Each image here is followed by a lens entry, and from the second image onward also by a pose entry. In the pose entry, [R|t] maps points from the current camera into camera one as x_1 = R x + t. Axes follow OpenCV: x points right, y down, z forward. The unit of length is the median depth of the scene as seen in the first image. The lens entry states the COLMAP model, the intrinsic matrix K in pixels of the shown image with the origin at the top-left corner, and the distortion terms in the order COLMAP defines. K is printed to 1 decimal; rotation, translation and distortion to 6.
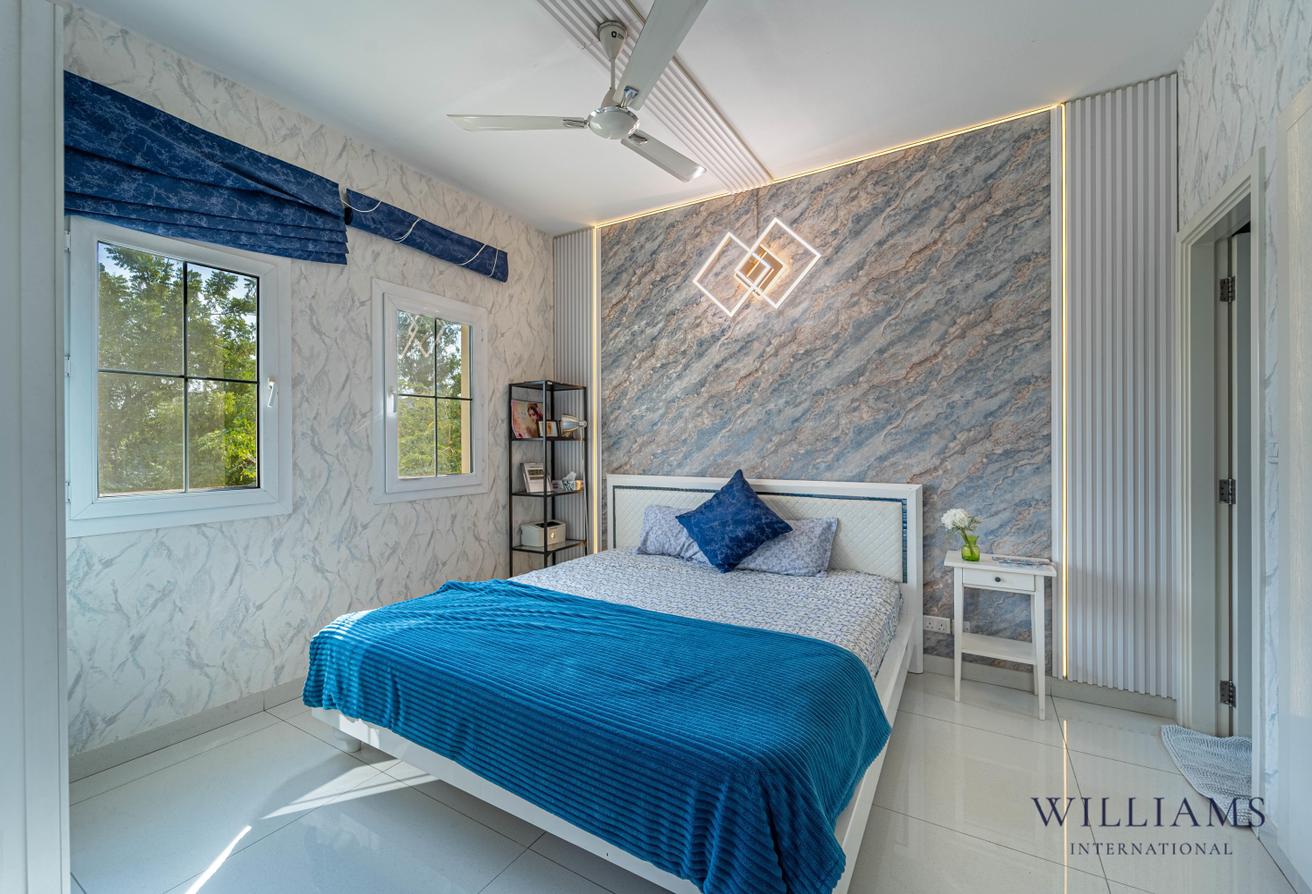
lens RADIAL K [[541.7, 0, 655.4], [0, 541.7, 443.0], [0, 0, 1]] dist [-0.003018, -0.000242]
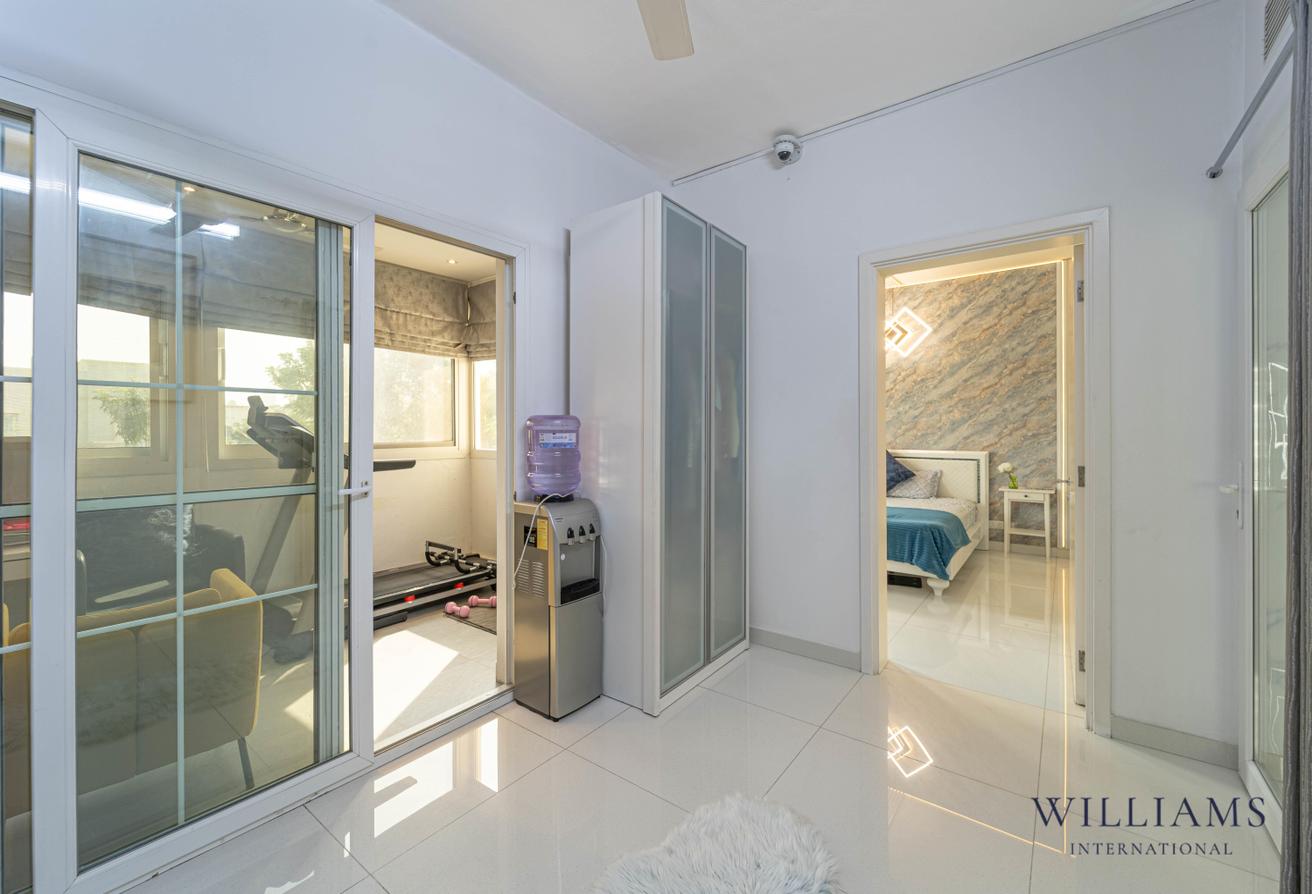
lens RADIAL K [[541.7, 0, 657.8], [0, 541.7, 426.5], [0, 0, 1]] dist [-0.003018, -0.000242]
pose [[0.993842, 0.004976, -0.110696, -0.450512], [-0.006094, 0.999934, -0.009762, 0.013823], [0.110640, 0.010377, 0.993806, -1.015450]]
